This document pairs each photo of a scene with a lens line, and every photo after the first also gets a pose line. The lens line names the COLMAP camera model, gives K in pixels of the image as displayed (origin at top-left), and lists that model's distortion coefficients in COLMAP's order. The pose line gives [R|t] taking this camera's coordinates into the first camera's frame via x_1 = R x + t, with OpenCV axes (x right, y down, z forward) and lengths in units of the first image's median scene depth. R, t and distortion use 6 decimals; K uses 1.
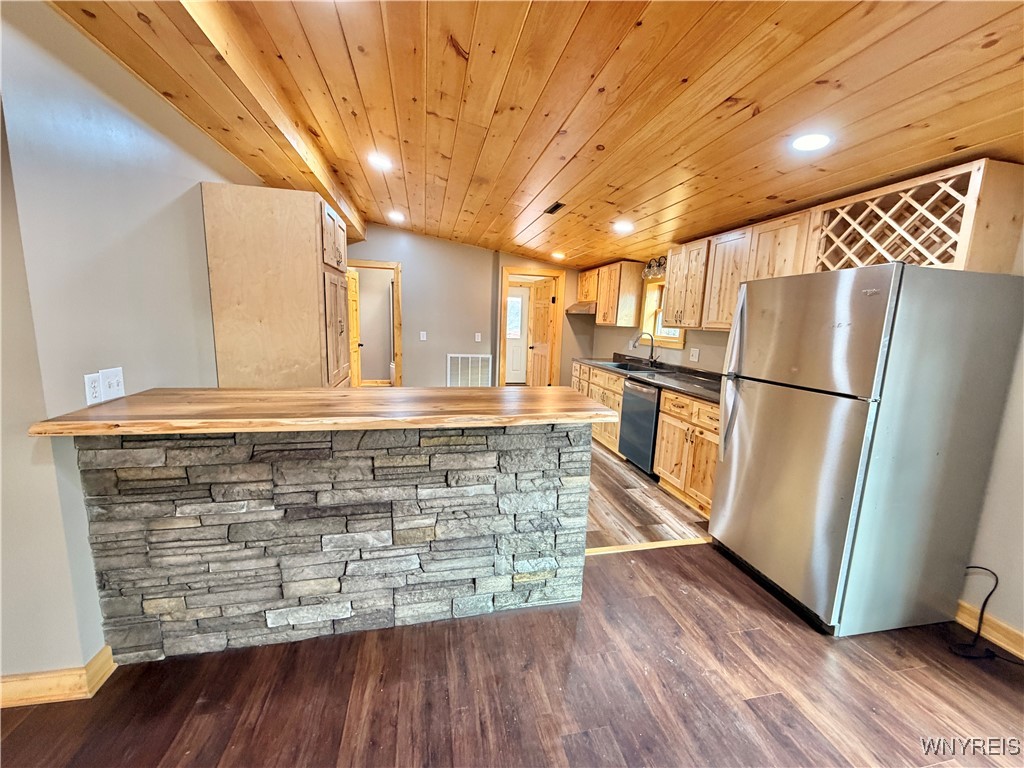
lens RADIAL K [[407.3, 0, 512.6], [0, 407.3, 386.2], [0, 0, 1]] dist [-0.002732, 0.000634]
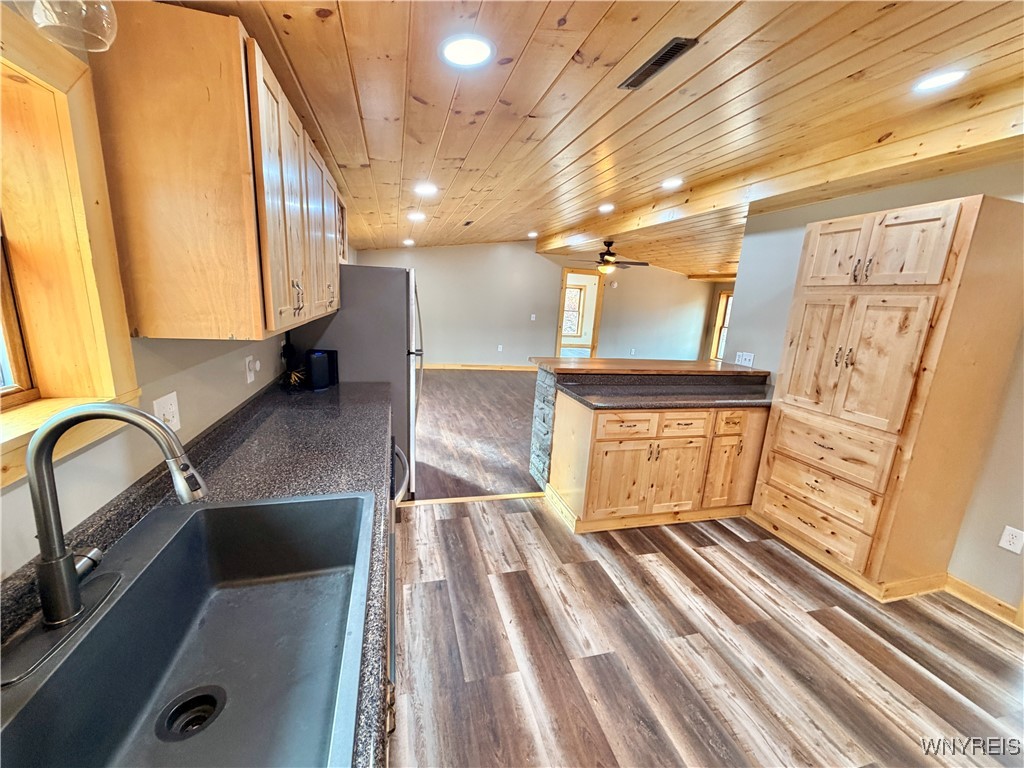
lens RADIAL K [[407.3, 0, 511.1], [0, 407.3, 385.2], [0, 0, 1]] dist [-0.002732, 0.000634]
pose [[-0.994104, -0.069608, -0.083138, 0.307115], [-0.095180, 0.927479, 0.361557, -0.325641], [0.051942, 0.367338, -0.928636, 1.824309]]
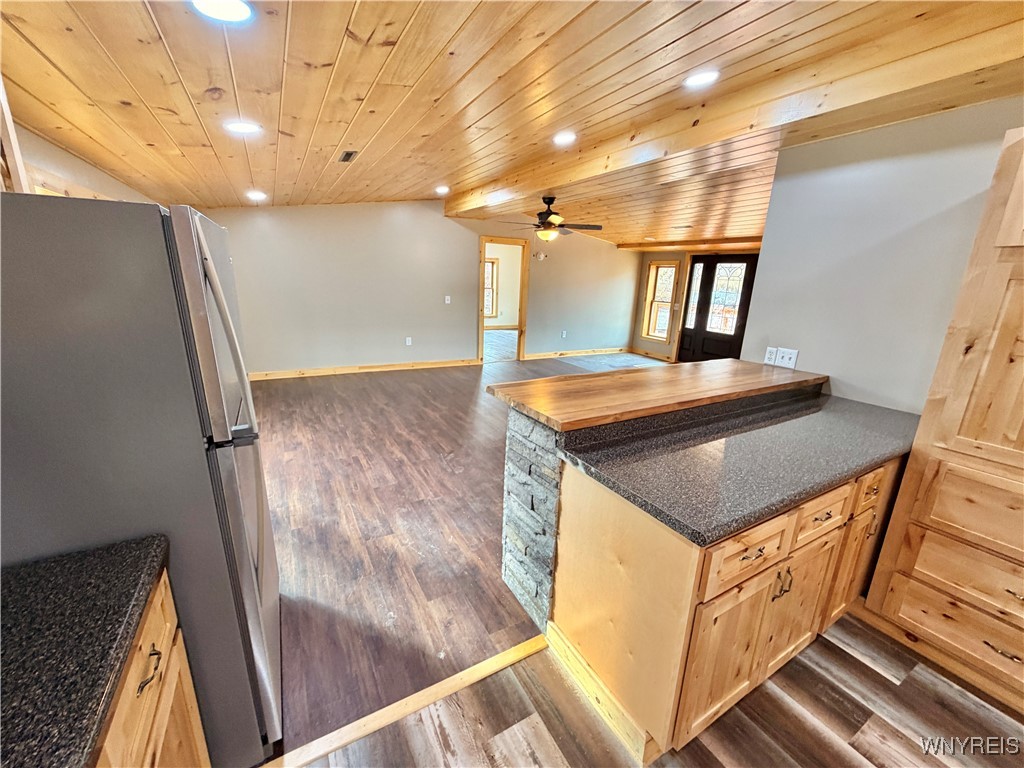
lens RADIAL K [[407.3, 0, 511.2], [0, 407.3, 386.0], [0, 0, 1]] dist [-0.002732, 0.000634]
pose [[-0.949652, 0.023618, -0.312415, 0.334974], [-0.106861, 0.912944, 0.393845, -0.238248], [0.294519, 0.407401, -0.864455, 1.246470]]
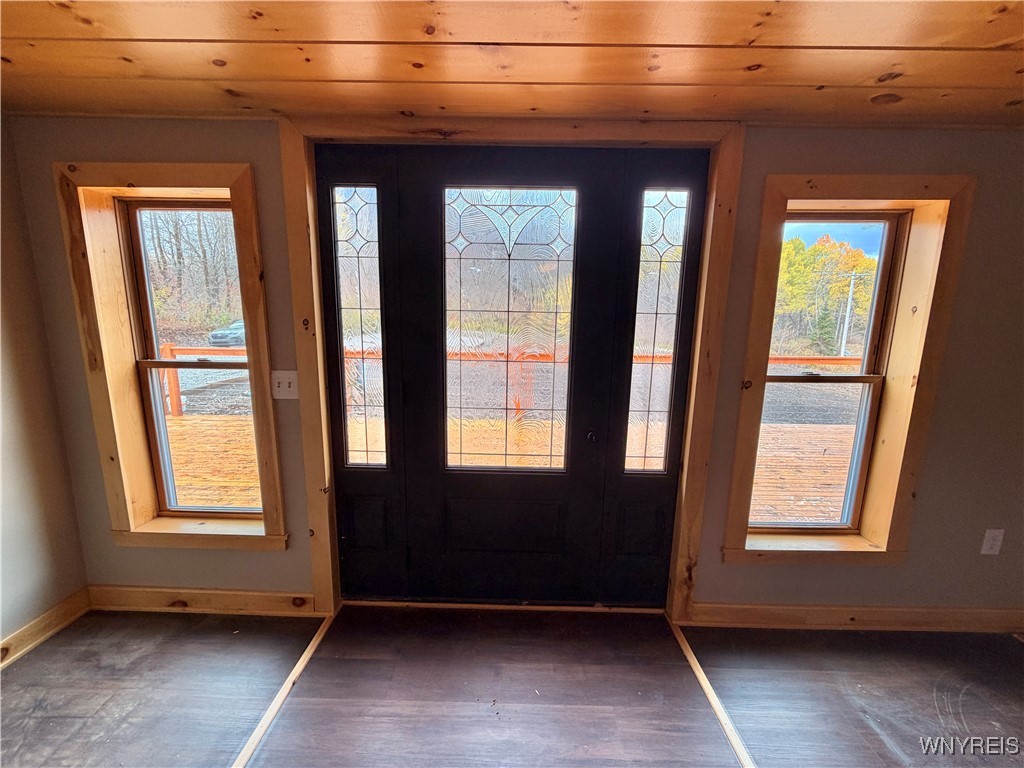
lens RADIAL K [[407.3, 0, 515.2], [0, 407.3, 380.1], [0, 0, 1]] dist [-0.002732, 0.000634]
pose [[-0.207479, 0.136985, -0.968601, -1.130735], [-0.172615, 0.969483, 0.174085, 0.077521], [0.962890, 0.203314, -0.177502, -0.644491]]
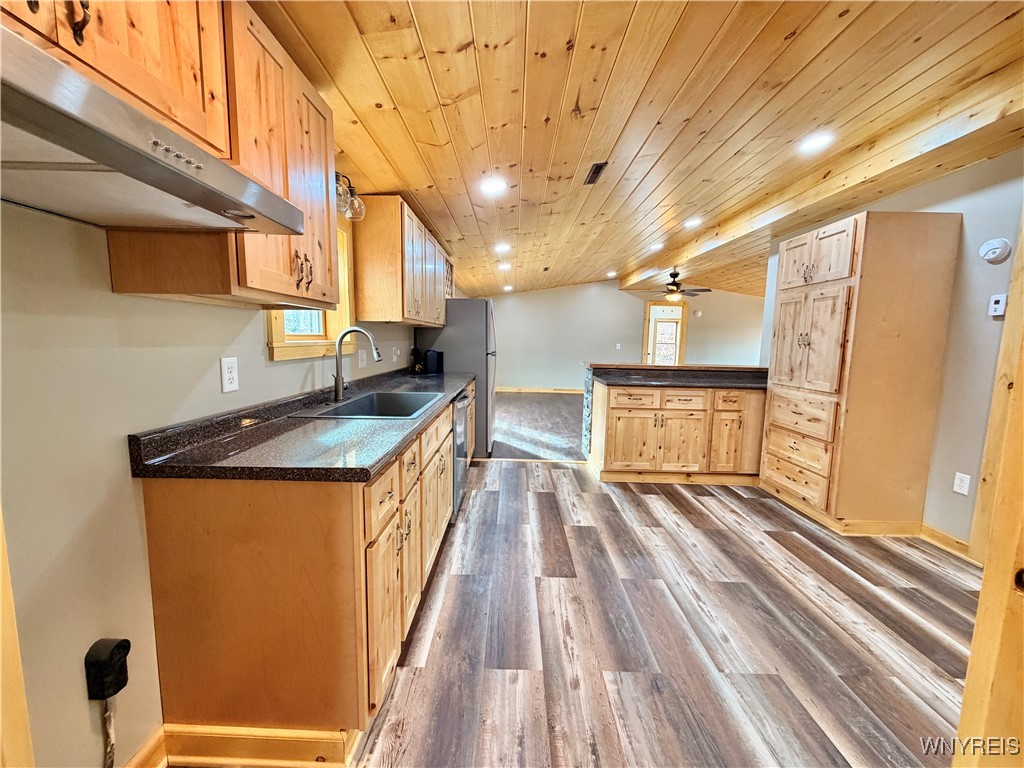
lens RADIAL K [[407.3, 0, 511.0], [0, 407.3, 384.2], [0, 0, 1]] dist [-0.002732, 0.000634]
pose [[-0.976355, -0.066588, 0.205662, 0.082402], [-0.008921, 0.962977, 0.269436, -0.311758], [-0.215989, 0.261231, -0.940801, 2.268374]]
